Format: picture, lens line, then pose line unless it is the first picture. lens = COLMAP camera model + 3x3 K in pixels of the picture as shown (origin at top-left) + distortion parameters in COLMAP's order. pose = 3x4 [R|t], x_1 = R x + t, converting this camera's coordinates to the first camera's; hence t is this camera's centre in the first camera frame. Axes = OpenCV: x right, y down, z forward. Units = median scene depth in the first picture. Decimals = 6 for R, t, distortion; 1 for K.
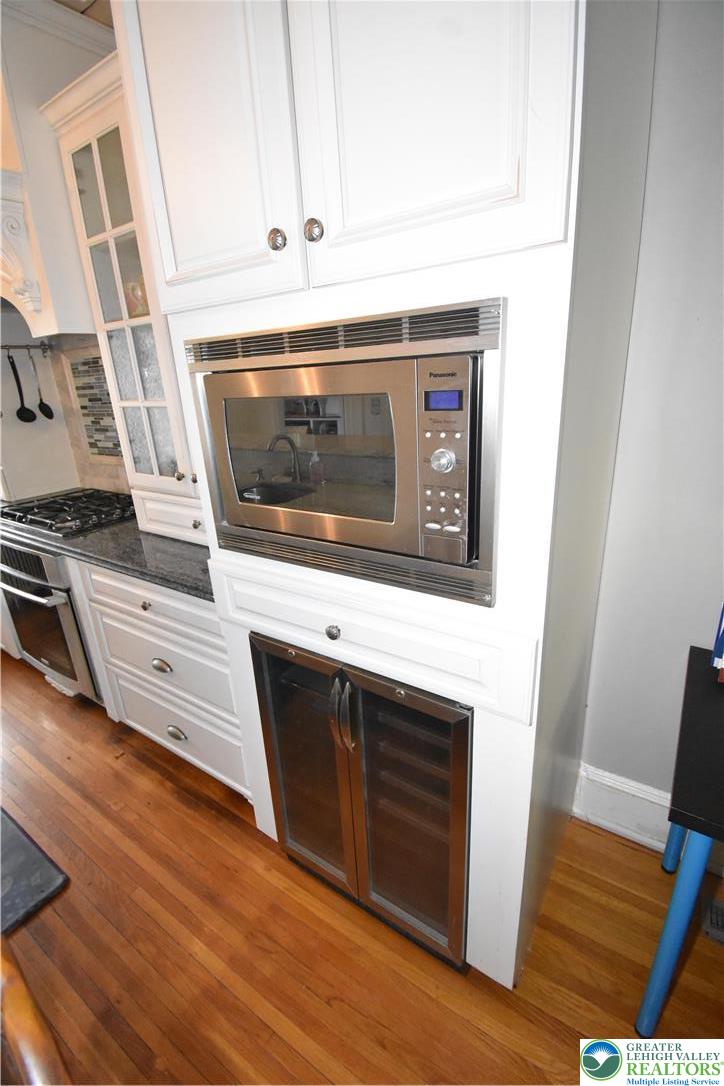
lens RADIAL K [[478.2, 0, 369.3], [0, 478.2, 545.7], [0, 0, 1]] dist [-0.003910, -0.013479]
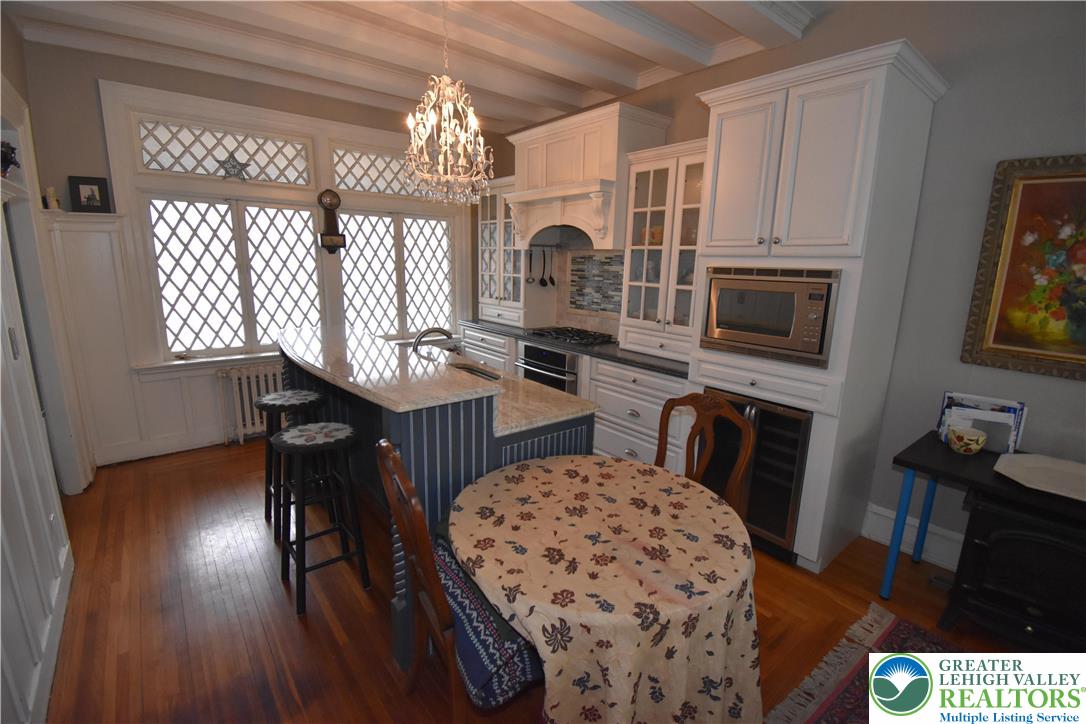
lens RADIAL K [[478.2, 0, 545.5], [0, 478.2, 364.6], [0, 0, 1]] dist [-0.003910, -0.013479]
pose [[0.949665, 0.135141, -0.282617, -0.221105], [-0.170117, 0.980025, -0.103010, 0.283784], [0.263051, 0.145903, 0.953686, -0.895497]]
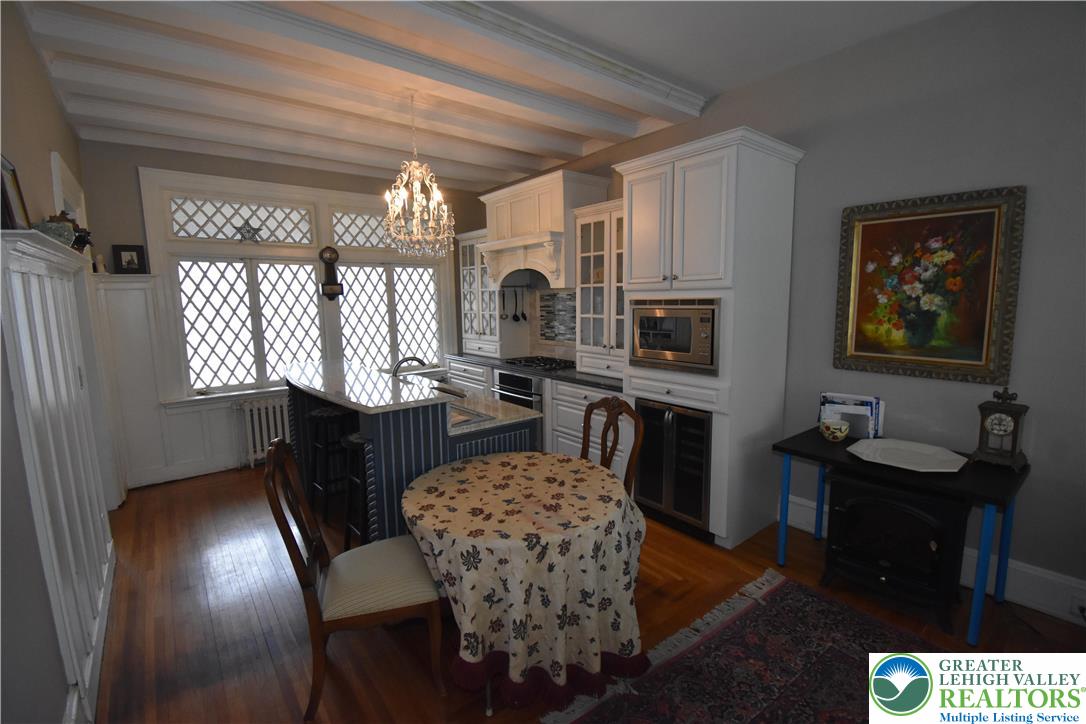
lens RADIAL K [[478.2, 0, 546.6], [0, 478.2, 362.6], [0, 0, 1]] dist [-0.003910, -0.013479]
pose [[0.949985, 0.076925, -0.302672, 0.051070], [-0.136021, 0.974347, -0.179291, 0.350505], [0.281116, 0.211494, 0.936079, -1.132946]]
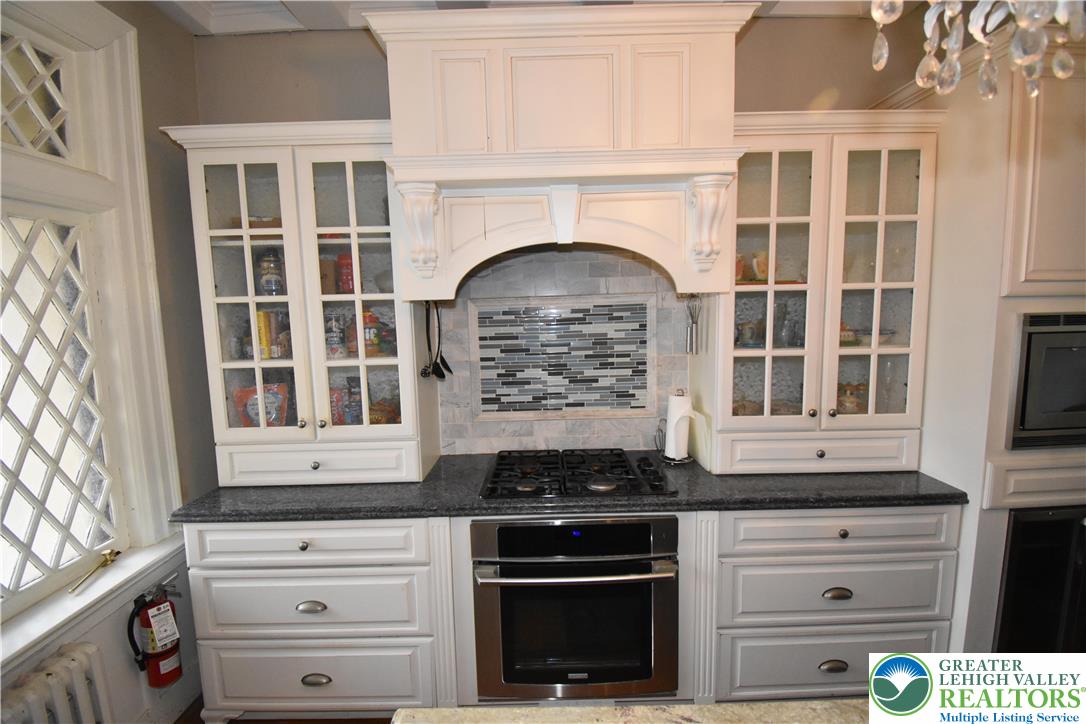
lens RADIAL K [[469.9, 0, 549.4], [0, 469.9, 361.7], [0, 0, 1]] dist [-0.003127, -0.001885]
pose [[0.841053, -0.031929, 0.540010, -1.340338], [0.169232, 0.963680, -0.206596, -0.120134], [-0.513800, 0.265145, 0.815909, 0.320939]]
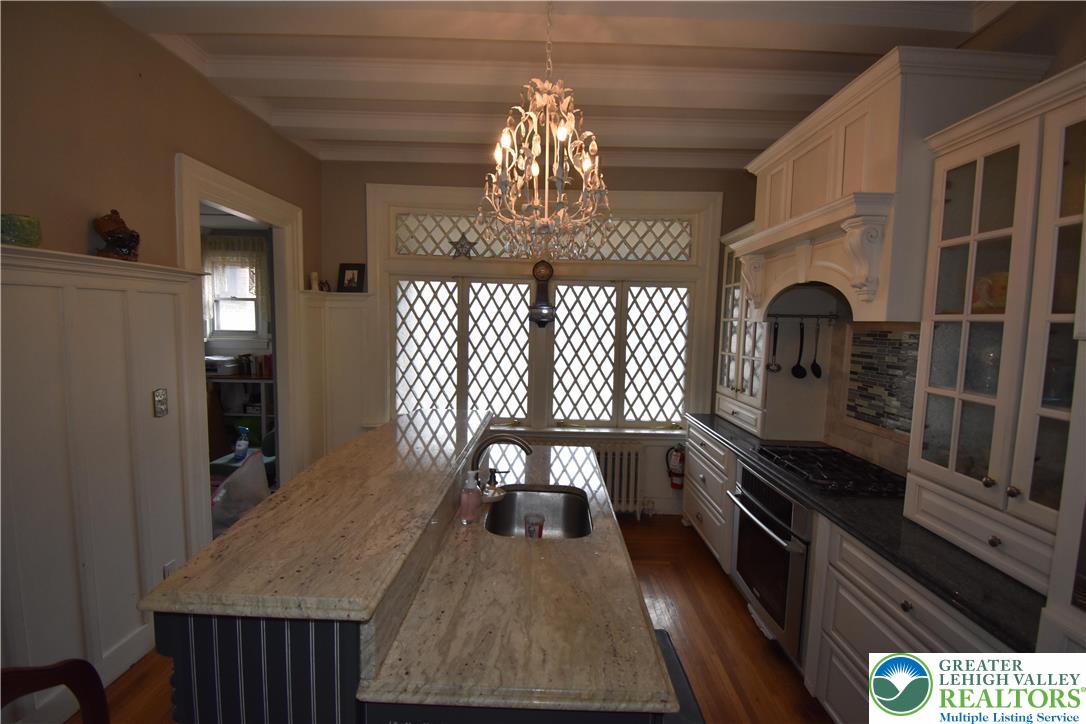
lens RADIAL K [[478.2, 0, 540.5], [0, 478.2, 362.6], [0, 0, 1]] dist [-0.003910, -0.013479]
pose [[0.528095, 0.132515, -0.838782, -0.119276], [-0.336524, 0.939535, -0.063442, -0.016938], [0.779658, 0.315774, 0.540759, -0.157766]]
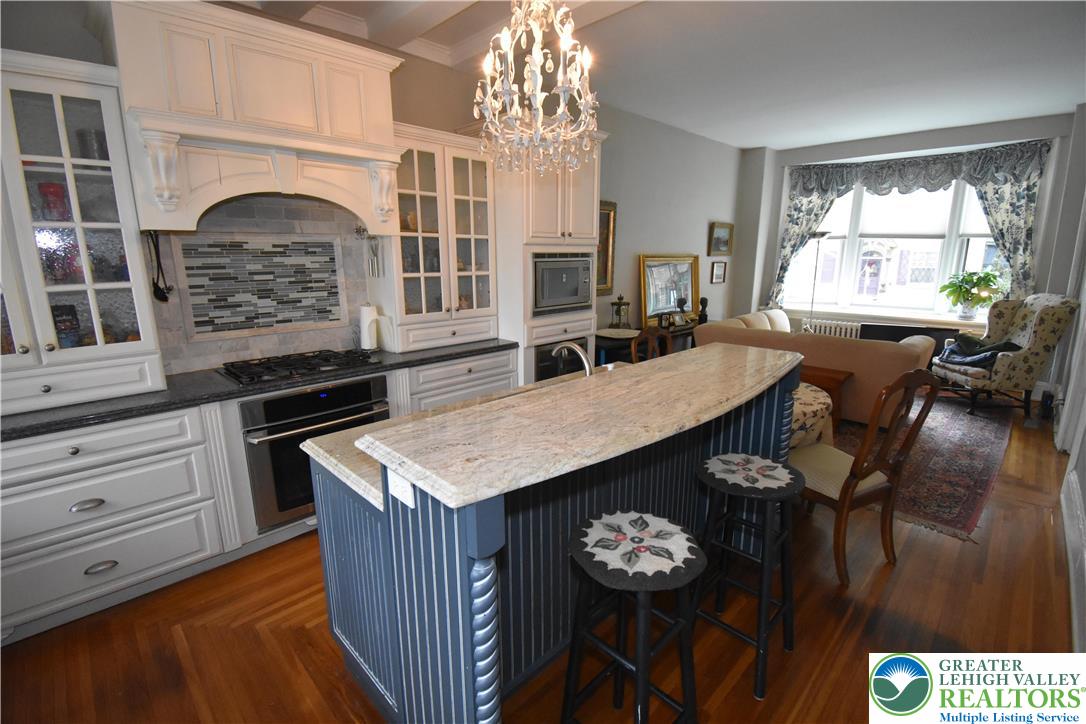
lens RADIAL K [[478.2, 0, 548.7], [0, 478.2, 363.8], [0, 0, 1]] dist [-0.003910, -0.013479]
pose [[0.208121, -0.166762, 0.963782, -1.983891], [0.327113, 0.940487, 0.092094, 0.018992], [-0.921782, 0.296099, 0.250285, 0.152392]]
